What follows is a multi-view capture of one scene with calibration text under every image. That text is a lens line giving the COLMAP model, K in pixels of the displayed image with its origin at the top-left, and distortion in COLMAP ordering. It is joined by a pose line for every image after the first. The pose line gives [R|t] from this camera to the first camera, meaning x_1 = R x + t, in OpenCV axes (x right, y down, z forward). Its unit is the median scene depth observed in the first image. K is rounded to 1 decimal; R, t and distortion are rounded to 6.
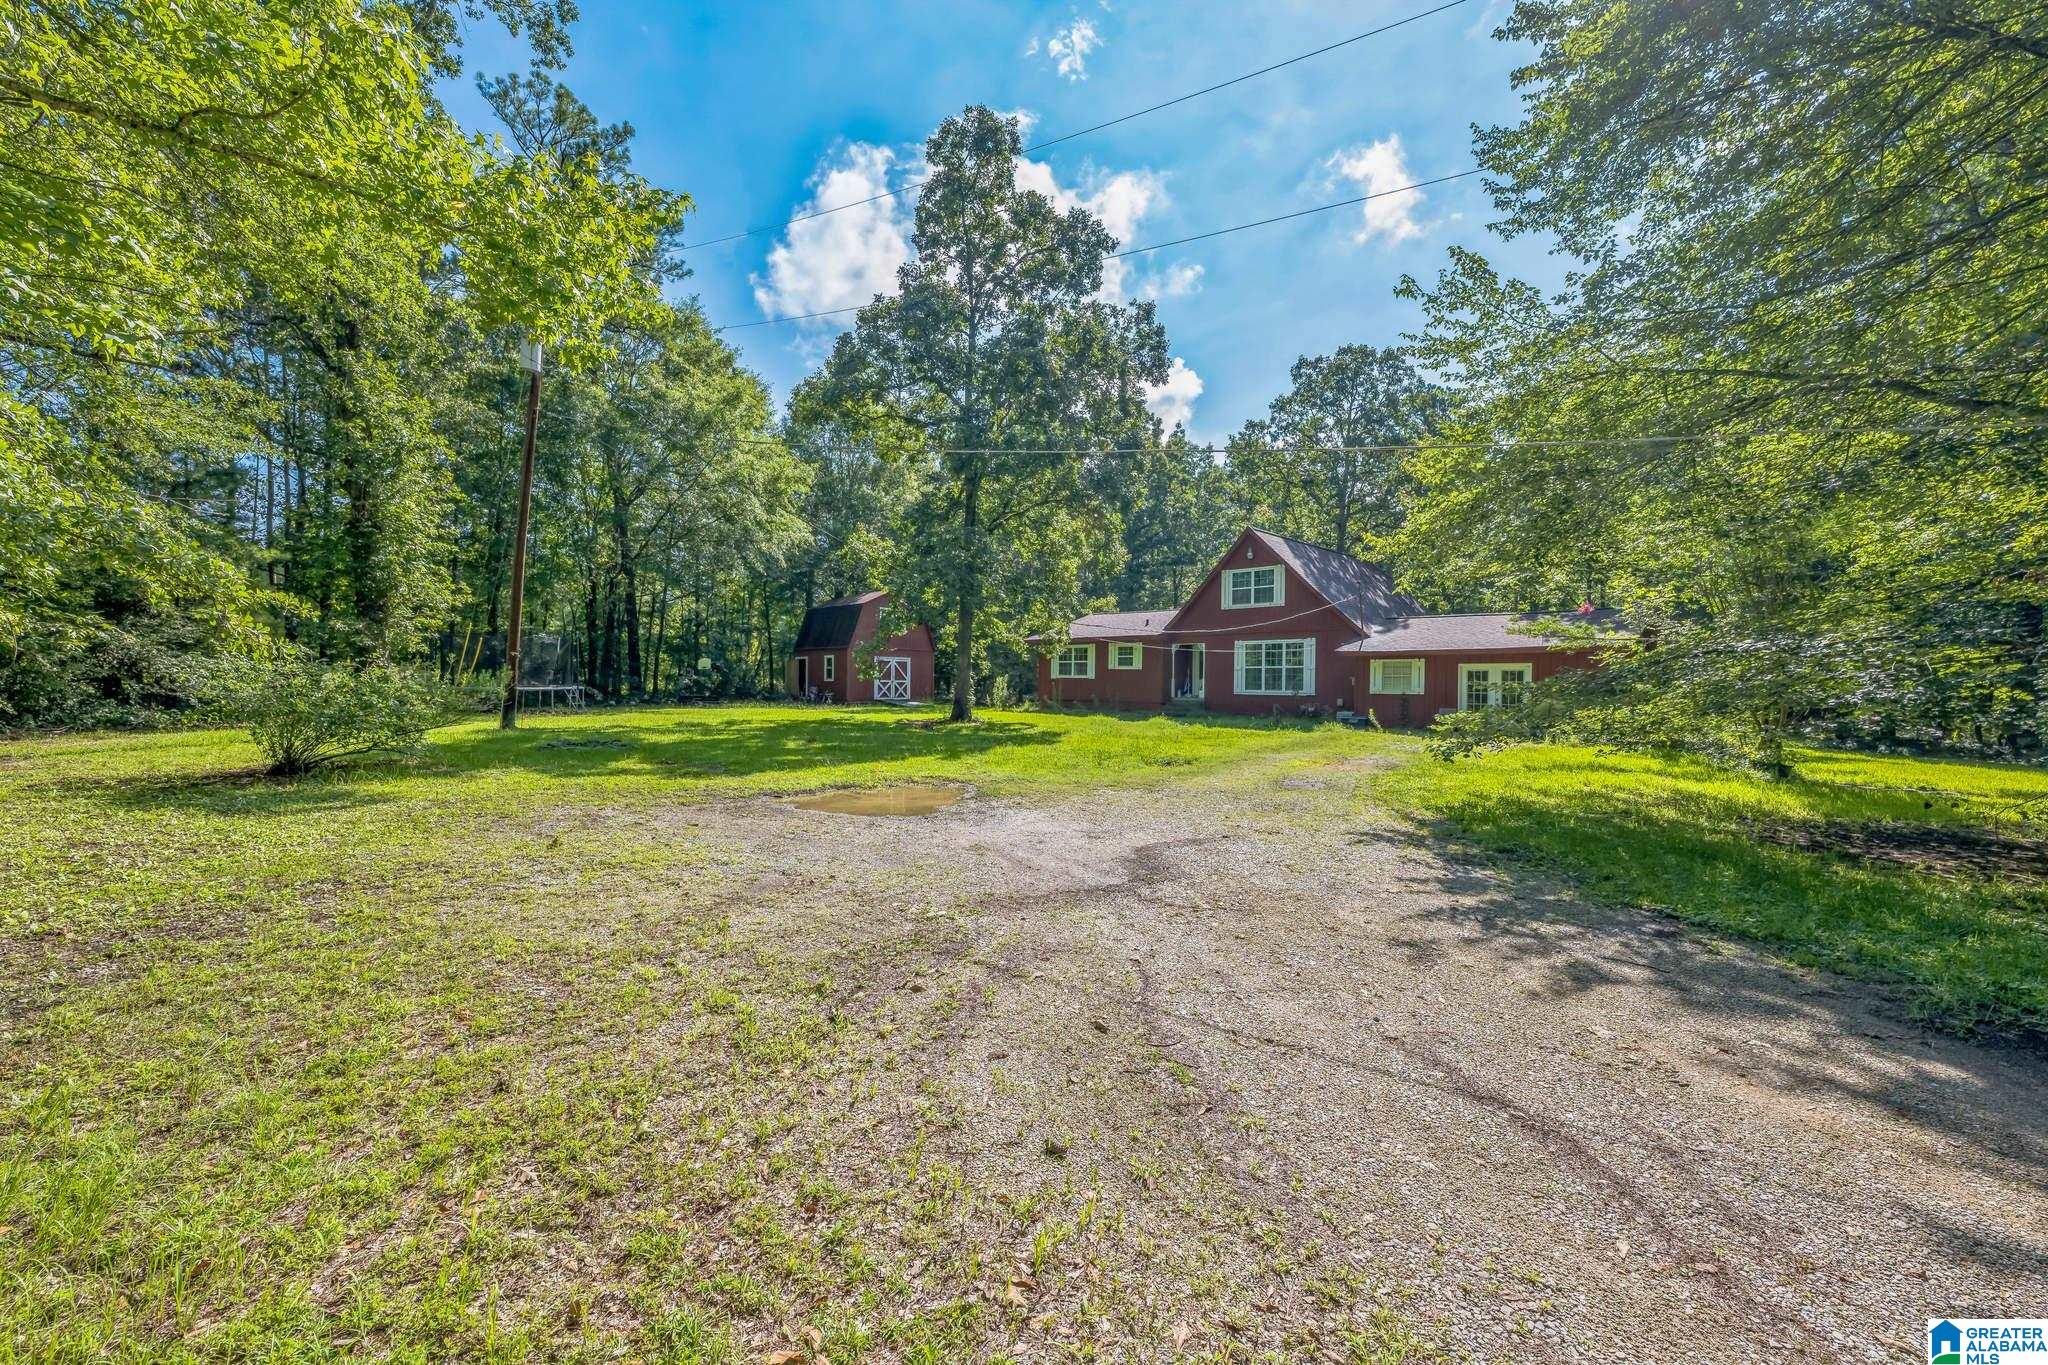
lens RADIAL K [[818.5, 0, 1025.3], [0, 818.5, 679.6], [0, 0, 1]] dist [-0.001445, -0.000100]
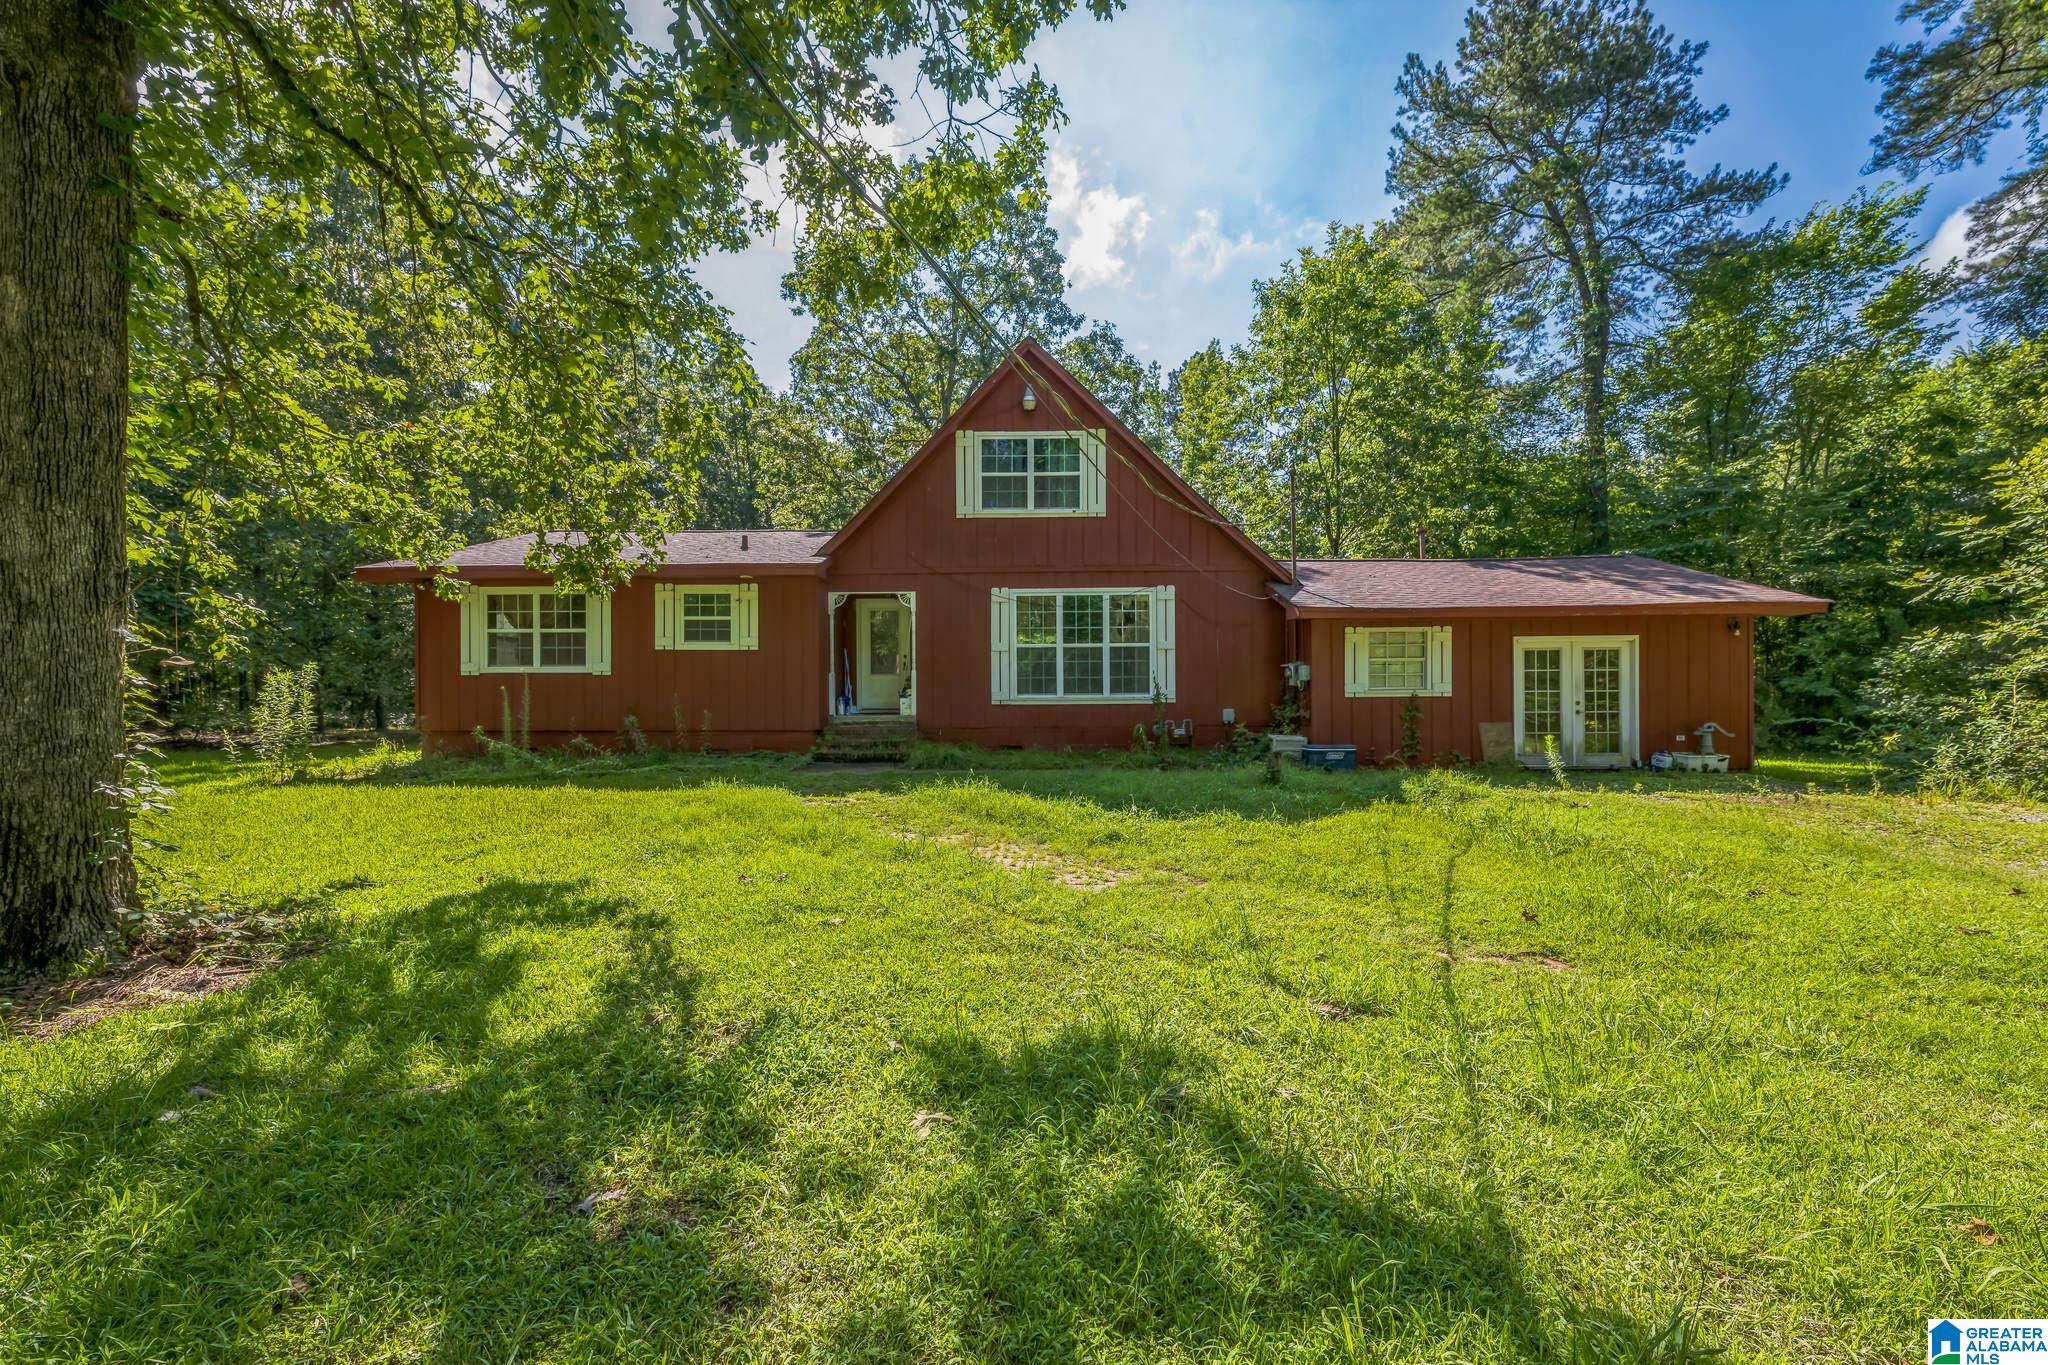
lens RADIAL K [[818.5, 0, 1028.4], [0, 818.5, 676.9], [0, 0, 1]] dist [-0.001445, -0.000100]
pose [[0.736449, -0.008298, 0.676442, -0.038073], [0.010502, 0.999945, 0.000832, 0.002064], [-0.676412, 0.006492, 0.736495, 0.676550]]
